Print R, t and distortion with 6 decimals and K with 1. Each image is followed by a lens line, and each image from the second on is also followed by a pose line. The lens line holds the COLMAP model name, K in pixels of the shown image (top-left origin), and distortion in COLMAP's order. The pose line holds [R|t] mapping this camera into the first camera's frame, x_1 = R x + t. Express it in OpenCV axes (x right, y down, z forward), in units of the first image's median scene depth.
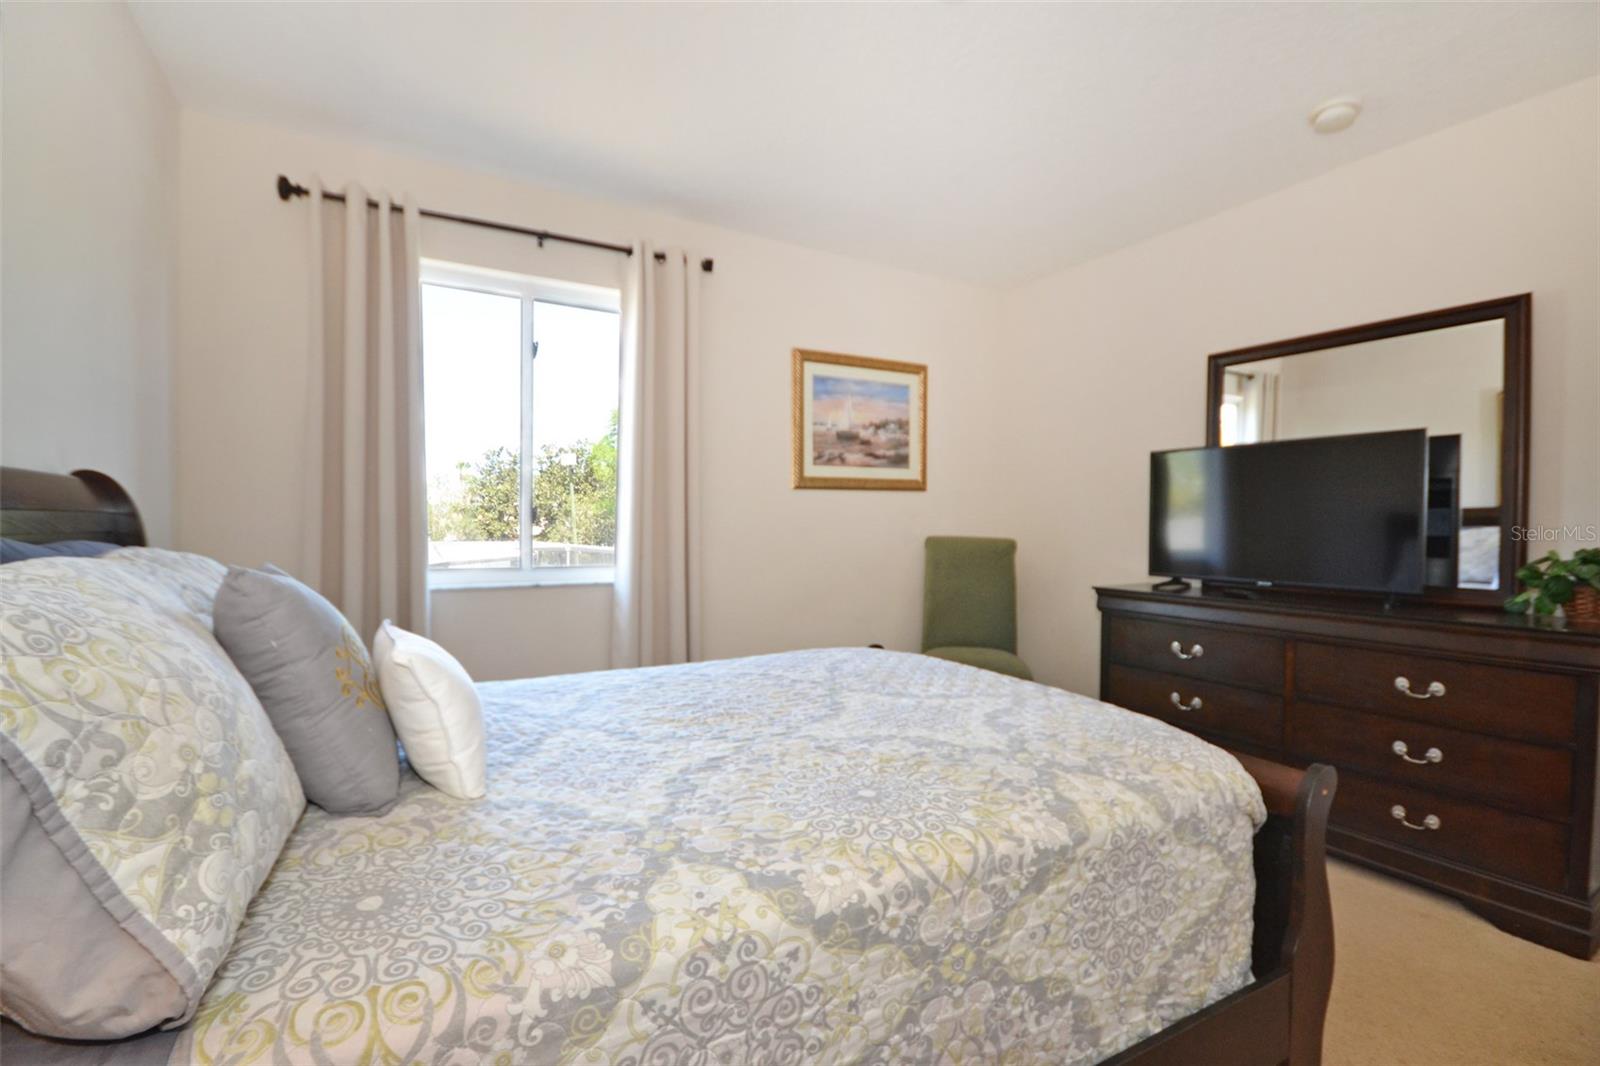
lens RADIAL K [[692.8, 0, 796.2], [0, 692.8, 532.6], [0, 0, 1]] dist [-0.000803, 0.000300]
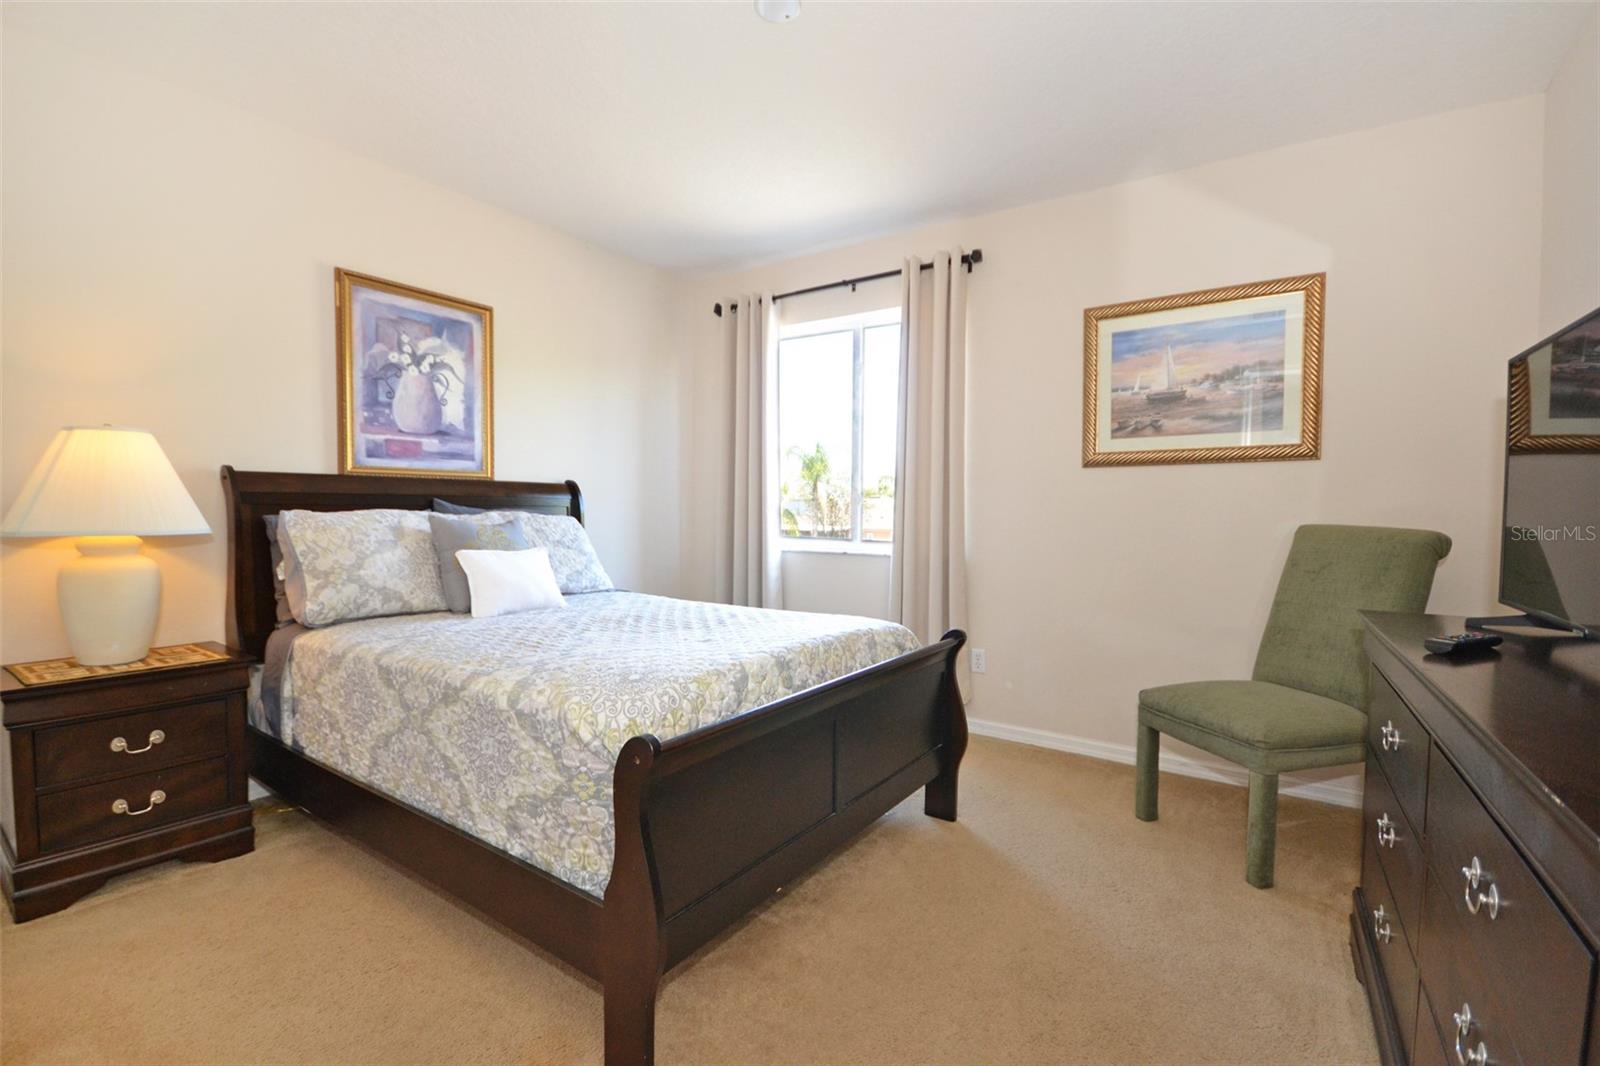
lens RADIAL K [[692.8, 0, 795.0], [0, 692.8, 531.8], [0, 0, 1]] dist [-0.000803, 0.000300]
pose [[0.465722, 0.029876, -0.884427, 0.609981], [-0.019737, 0.999532, 0.023371, 0.005696], [0.884711, 0.006572, 0.466093, 0.255758]]
